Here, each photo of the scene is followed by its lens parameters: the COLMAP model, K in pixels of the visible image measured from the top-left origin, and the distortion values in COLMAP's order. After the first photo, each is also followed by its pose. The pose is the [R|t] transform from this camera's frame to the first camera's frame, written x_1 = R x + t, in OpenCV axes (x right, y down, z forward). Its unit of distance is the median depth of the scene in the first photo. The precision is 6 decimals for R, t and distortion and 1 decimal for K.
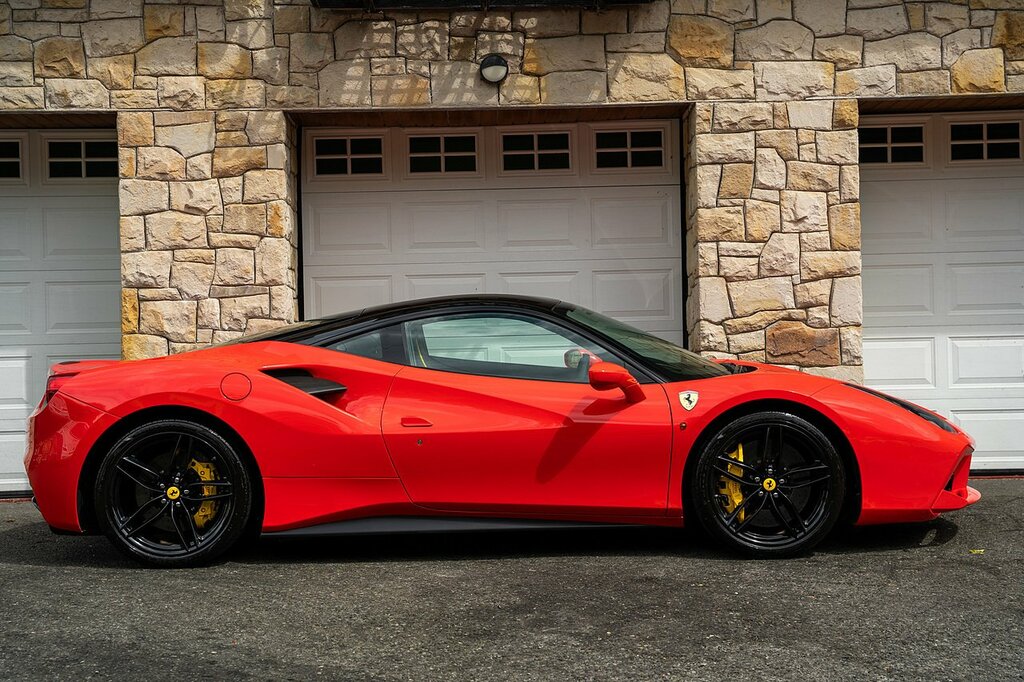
lens RADIAL K [[1664.2, 0, 512.0], [0, 1664.2, 341.0], [0, 0, 1]] dist [0.155496, 0.573824]
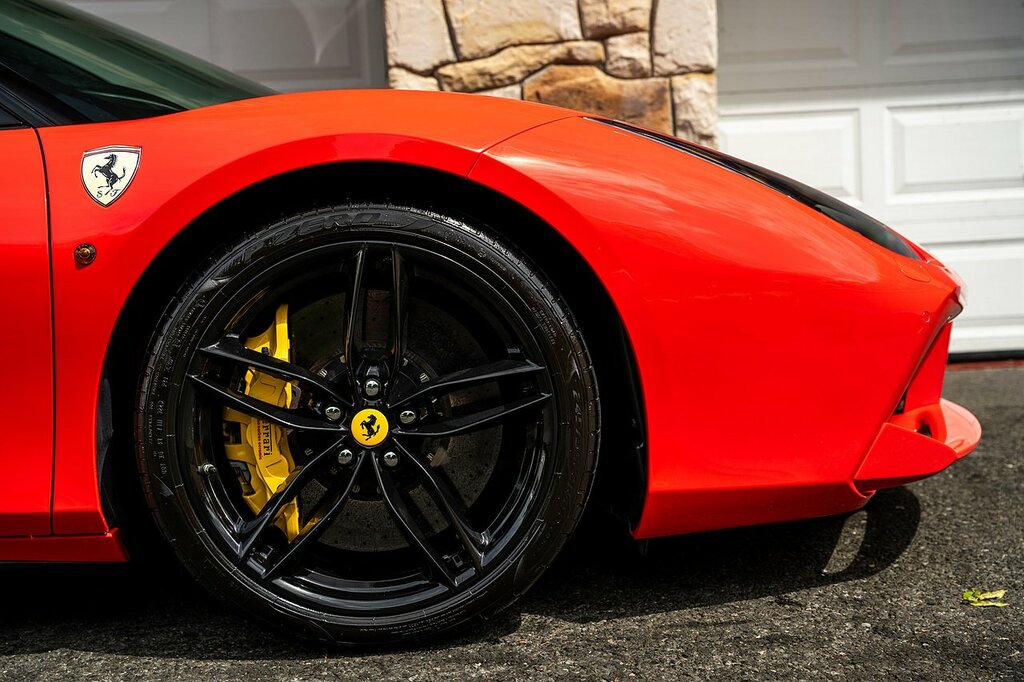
lens RADIAL K [[1521.6, 0, 512.0], [0, 1521.6, 341.0], [0, 0, 1]] dist [0.121744, 0.433895]
pose [[0.999384, -0.025715, 0.023874, 0.136454], [0.024075, 0.997488, 0.066618, 0.038697], [-0.025527, -0.066002, 0.997493, 0.548111]]
